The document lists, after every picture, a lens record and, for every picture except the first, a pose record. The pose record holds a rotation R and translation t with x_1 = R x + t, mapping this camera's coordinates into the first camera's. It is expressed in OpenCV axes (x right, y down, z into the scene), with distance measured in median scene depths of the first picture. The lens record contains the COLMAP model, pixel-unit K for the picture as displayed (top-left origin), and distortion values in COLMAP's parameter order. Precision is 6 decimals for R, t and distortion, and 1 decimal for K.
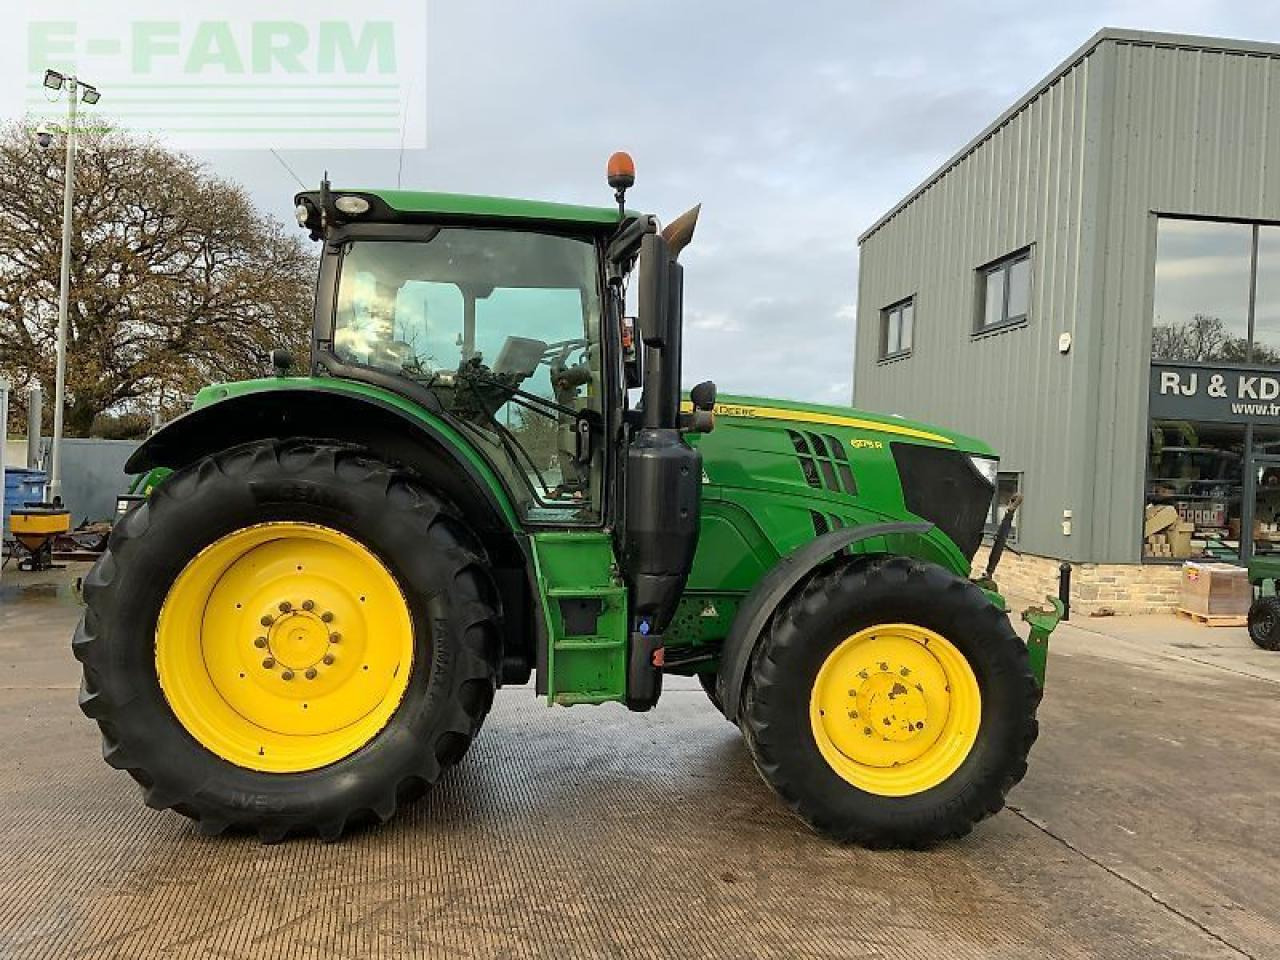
lens RADIAL K [[1066.7, 0, 638.3], [0, 1066.7, 454.1], [0, 0, 1]] dist [0.138787, -0.263330]
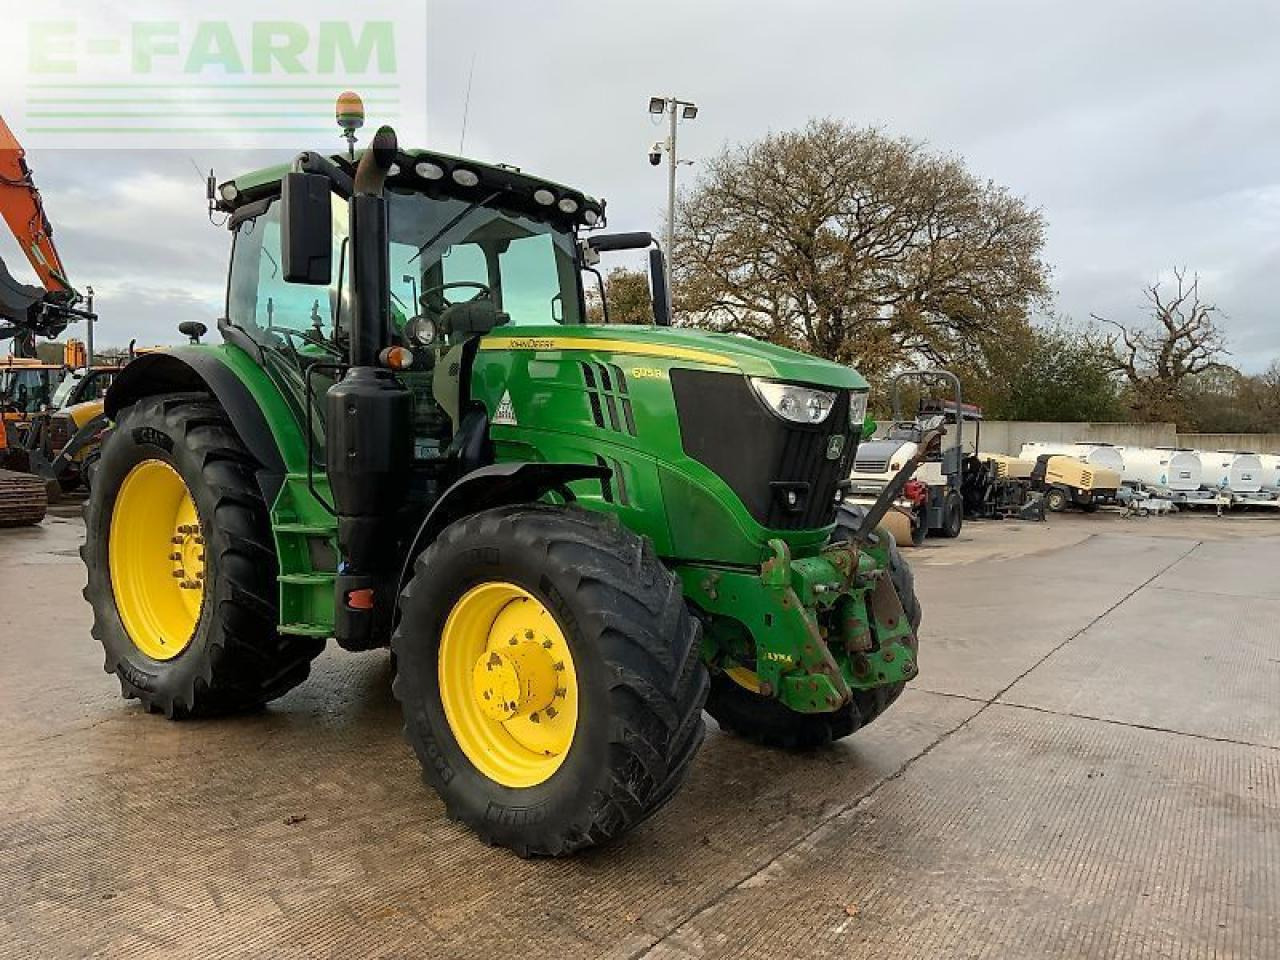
lens RADIAL K [[1066.7, 0, 638.3], [0, 1066.7, 454.1], [0, 0, 1]] dist [0.138787, -0.263330]
pose [[0.706502, -0.004328, -0.707698, 0.910964], [0.022112, 0.999628, 0.015961, 0.045598], [0.707366, -0.026925, 0.706334, 0.485165]]
